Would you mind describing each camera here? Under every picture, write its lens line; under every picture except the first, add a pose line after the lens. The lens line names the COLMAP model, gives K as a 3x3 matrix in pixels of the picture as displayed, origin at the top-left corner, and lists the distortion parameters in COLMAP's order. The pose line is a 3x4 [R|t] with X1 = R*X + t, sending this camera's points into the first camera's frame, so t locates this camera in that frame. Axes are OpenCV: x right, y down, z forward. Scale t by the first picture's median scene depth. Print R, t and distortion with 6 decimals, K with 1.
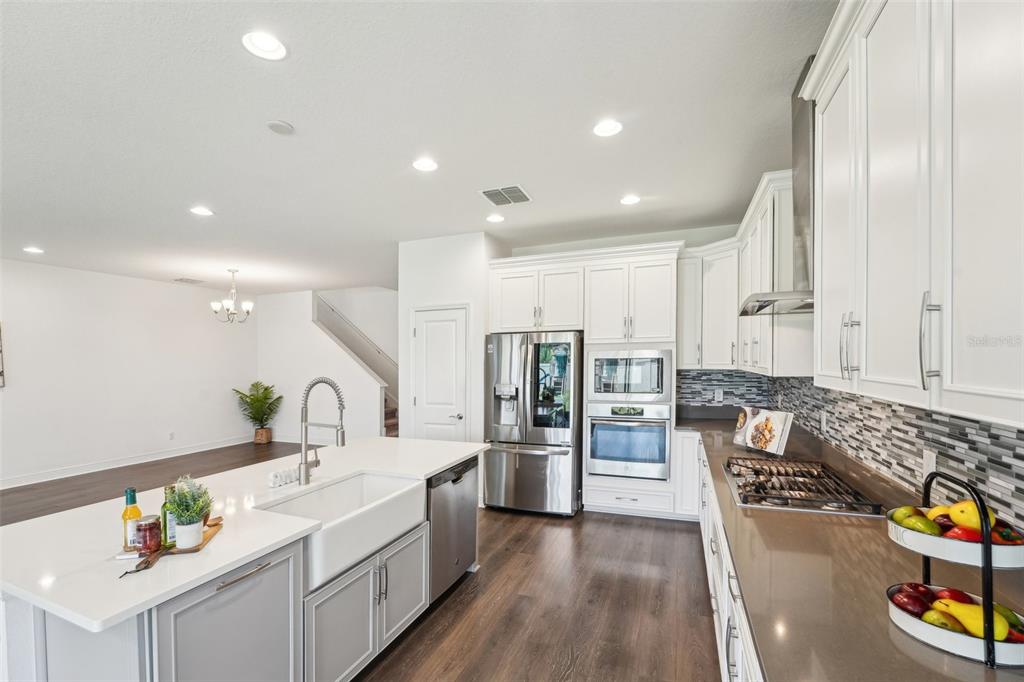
lens RADIAL K [[437.3, 0, 513.8], [0, 437.3, 356.9], [0, 0, 1]] dist [-0.001675, 0.000221]
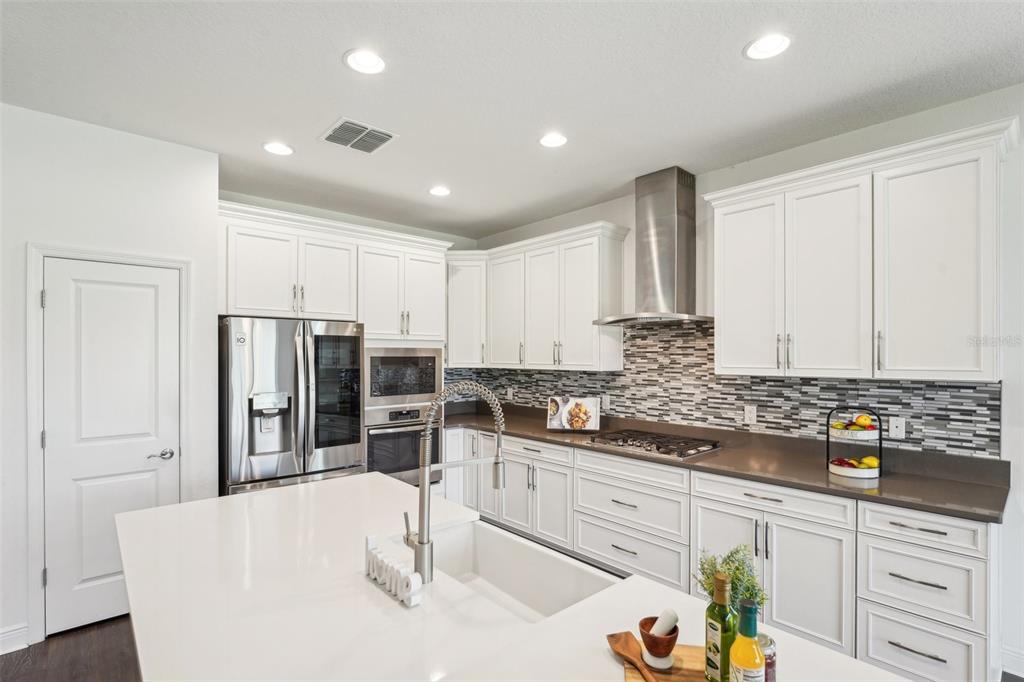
lens RADIAL K [[490.4, 0, 505.7], [0, 490.4, 343.9], [0, 0, 1]] dist [0.001189, -0.000045]
pose [[0.478077, 0.036073, 0.877577, -0.511786], [-0.010148, 0.999316, -0.035549, 0.010227], [-0.878259, 0.008090, 0.478117, 0.314047]]
